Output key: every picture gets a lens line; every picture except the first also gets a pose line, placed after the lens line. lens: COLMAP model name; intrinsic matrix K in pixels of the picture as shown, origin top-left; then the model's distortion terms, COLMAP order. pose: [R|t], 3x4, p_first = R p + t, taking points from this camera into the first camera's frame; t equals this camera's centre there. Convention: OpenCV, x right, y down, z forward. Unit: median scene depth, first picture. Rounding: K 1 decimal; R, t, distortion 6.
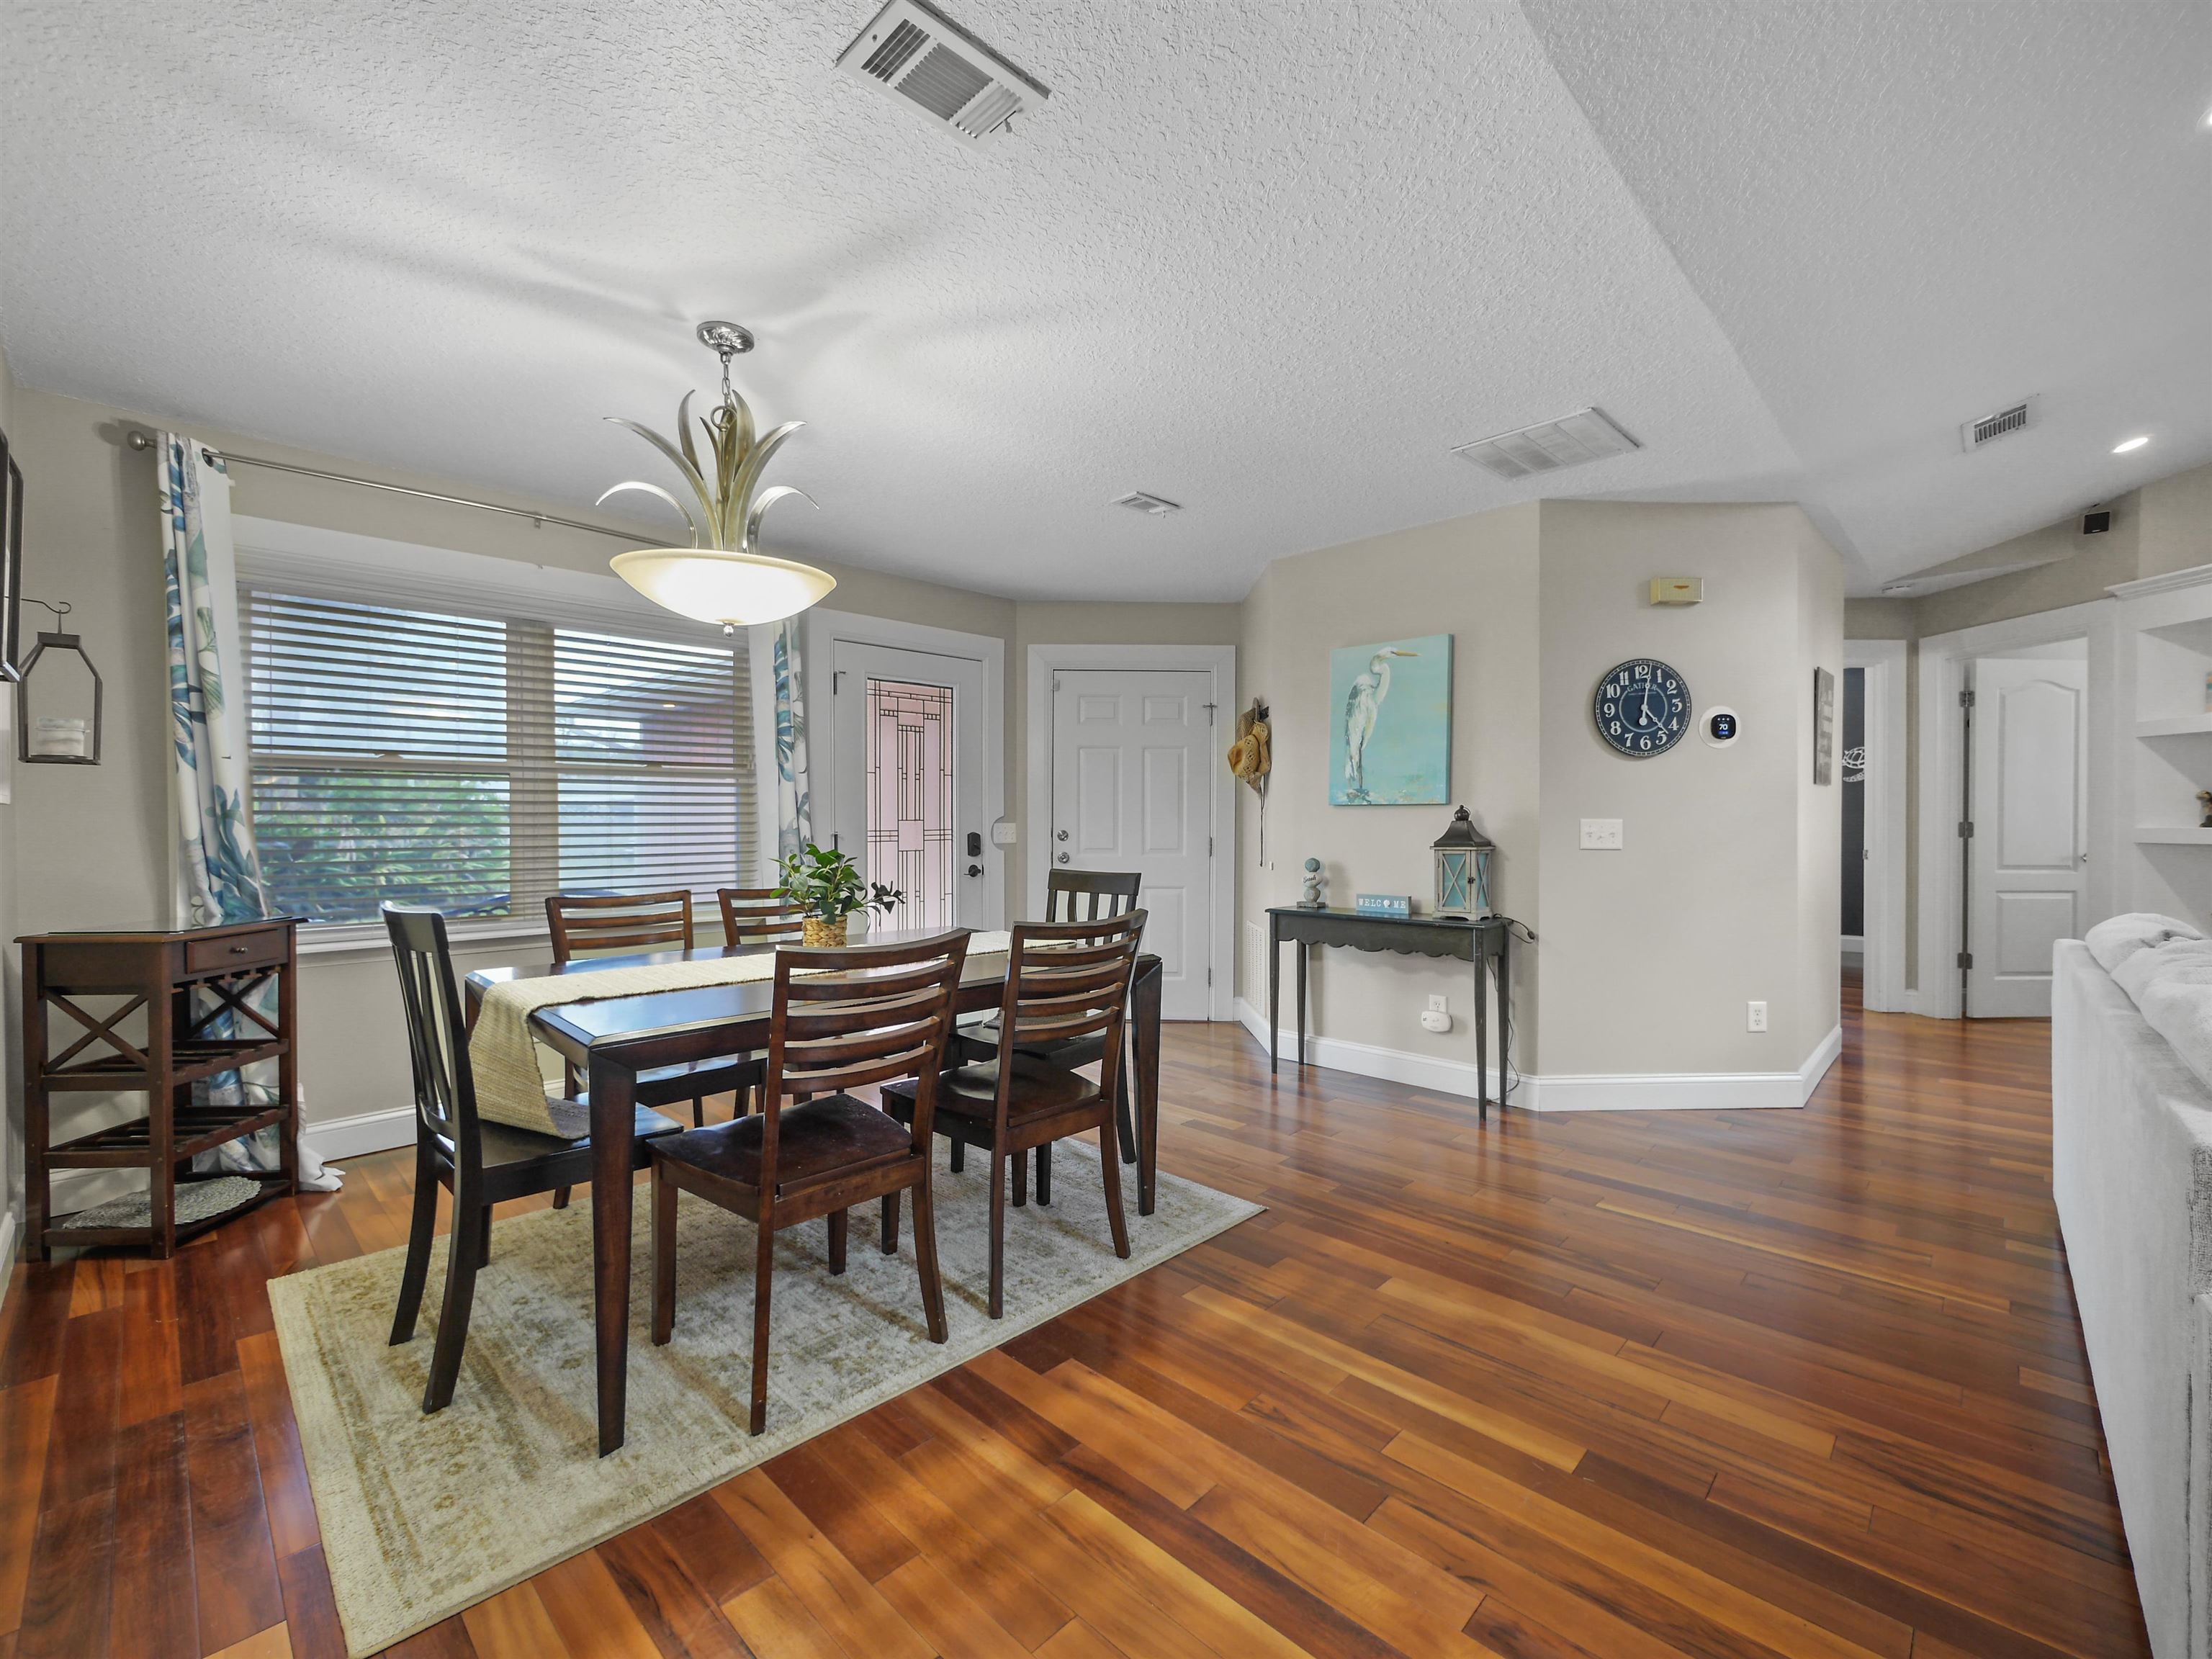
lens RADIAL K [[938.4, 0, 1109.0], [0, 938.4, 825.3], [0, 0, 1]] dist [-0.002671, -0.000045]
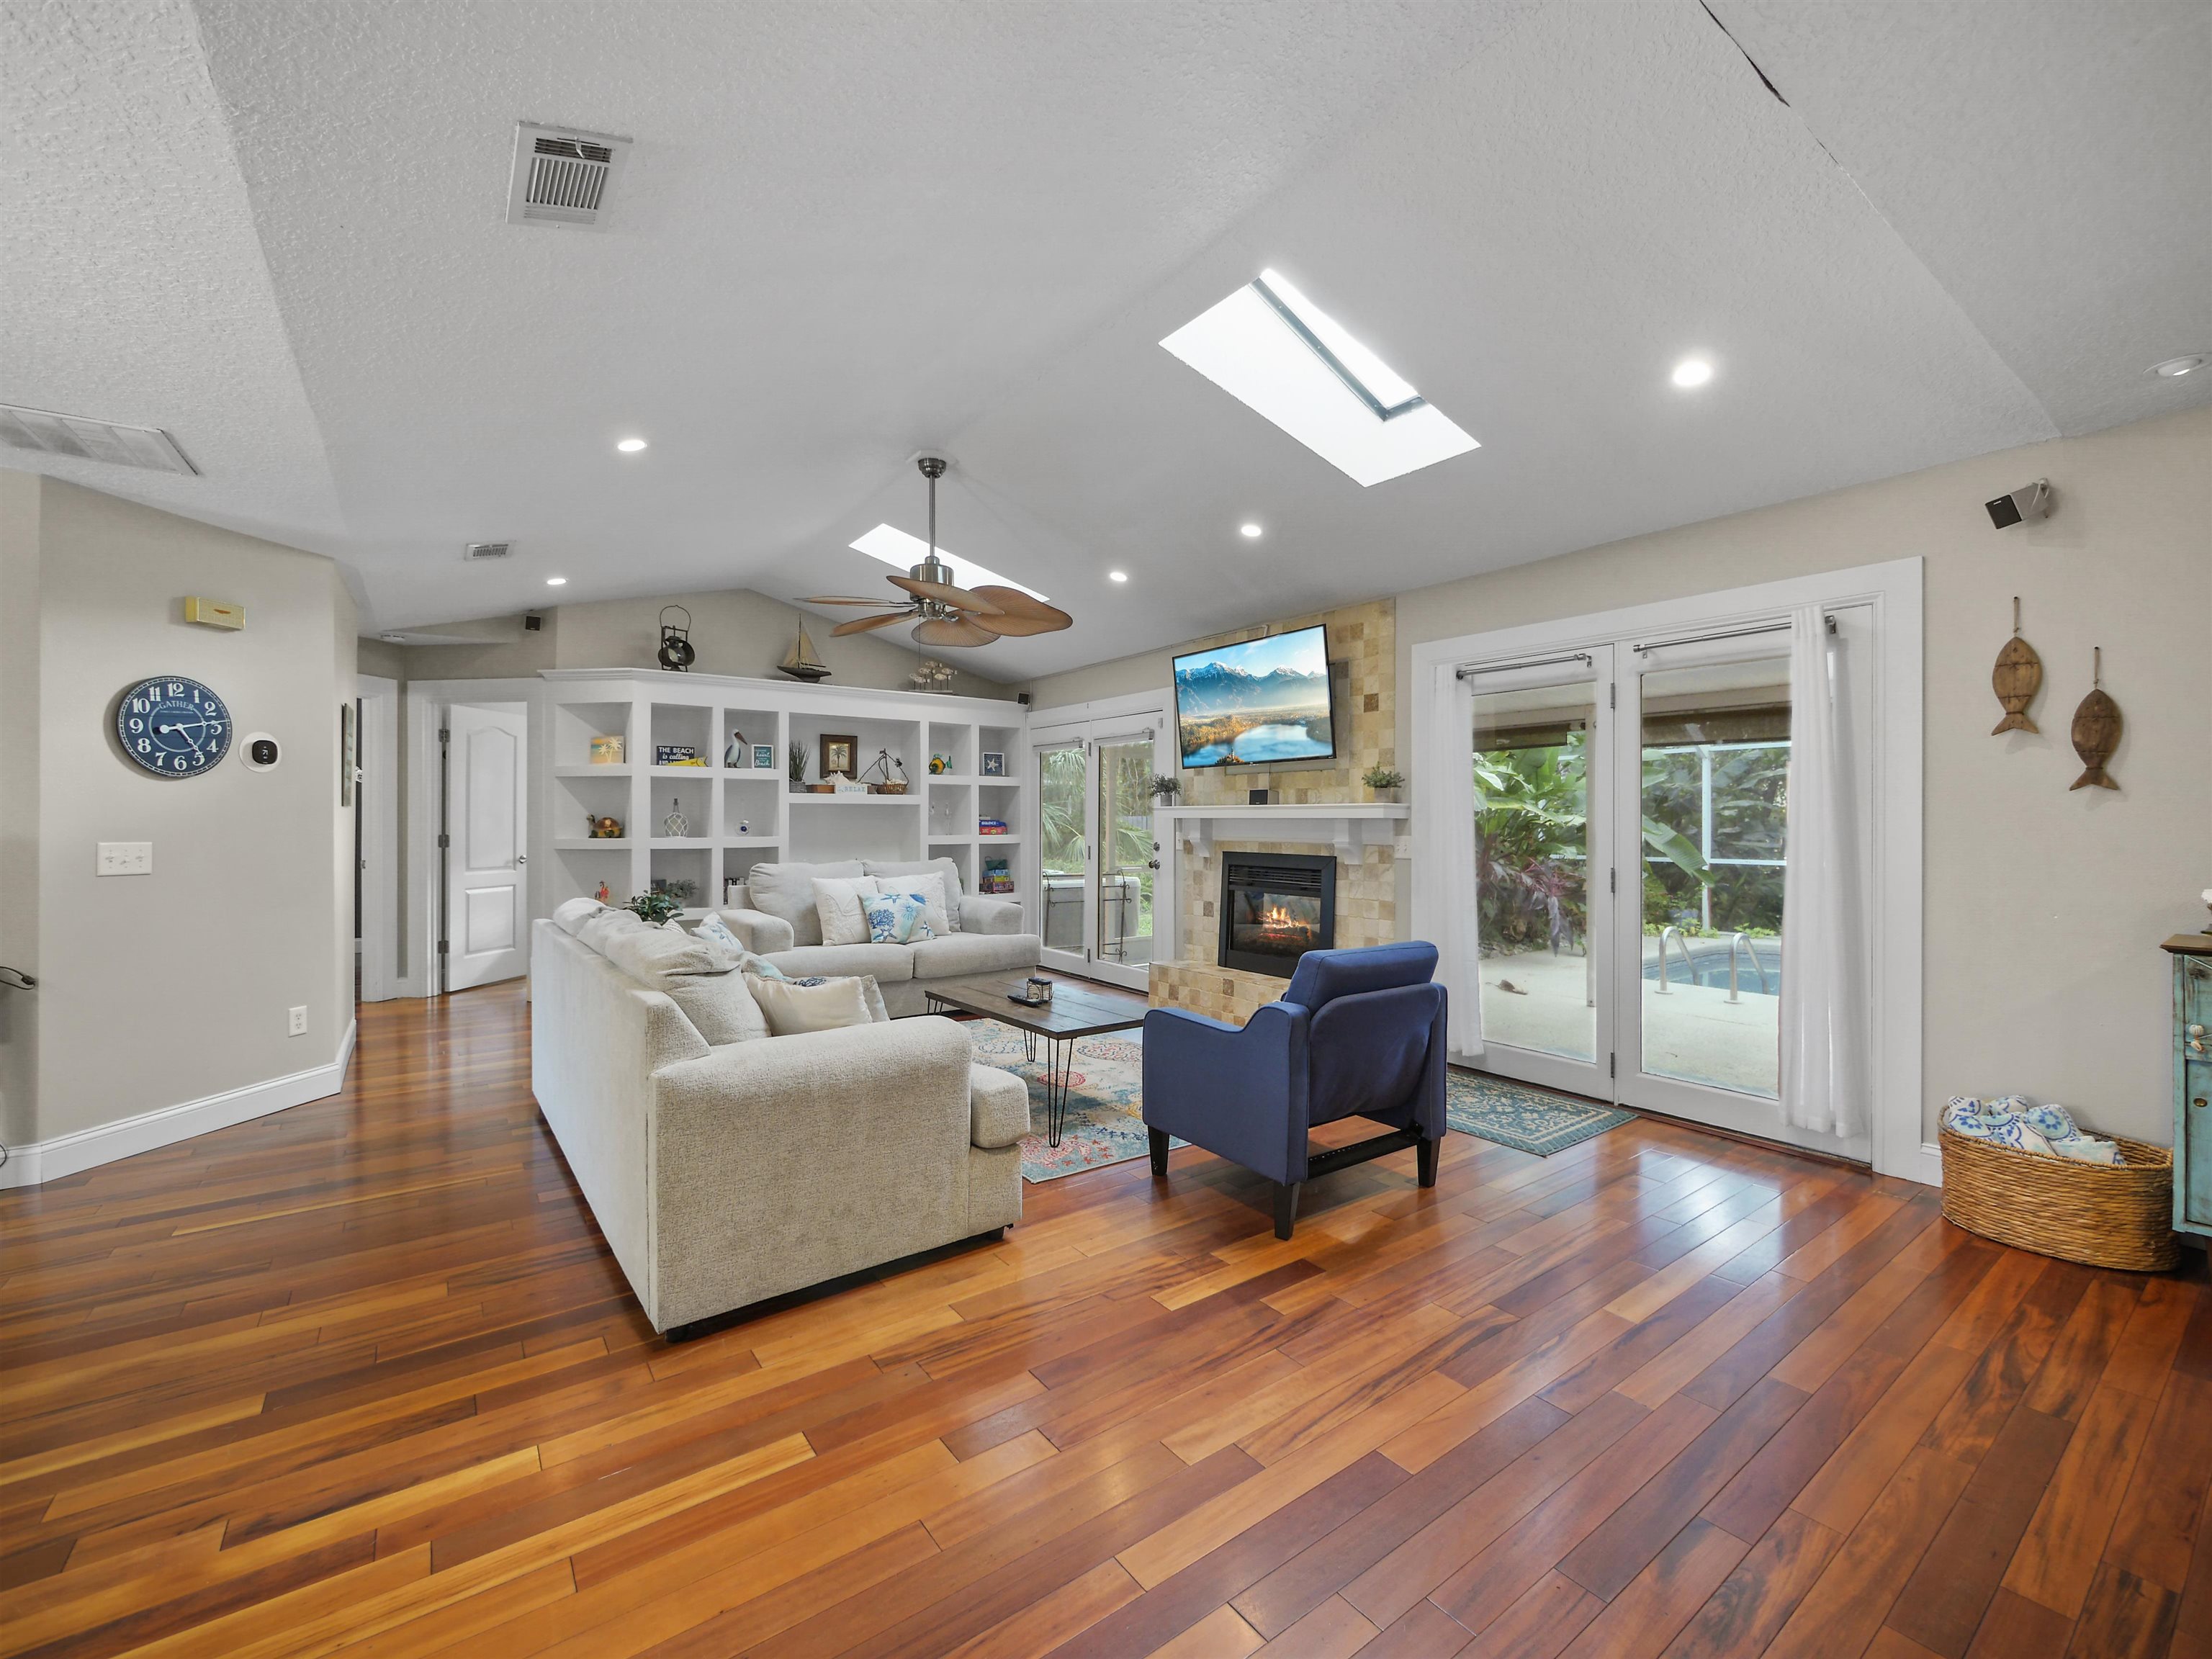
lens RADIAL K [[935.5, 0, 1115.0], [0, 935.5, 814.8], [0, 0, 1]] dist [-0.005391, 0.000165]
pose [[0.166666, 0.006322, 0.985993, -0.218014], [0.006779, 0.999948, -0.007557, -0.020219], [-0.985990, 0.007944, 0.166615, -0.117632]]
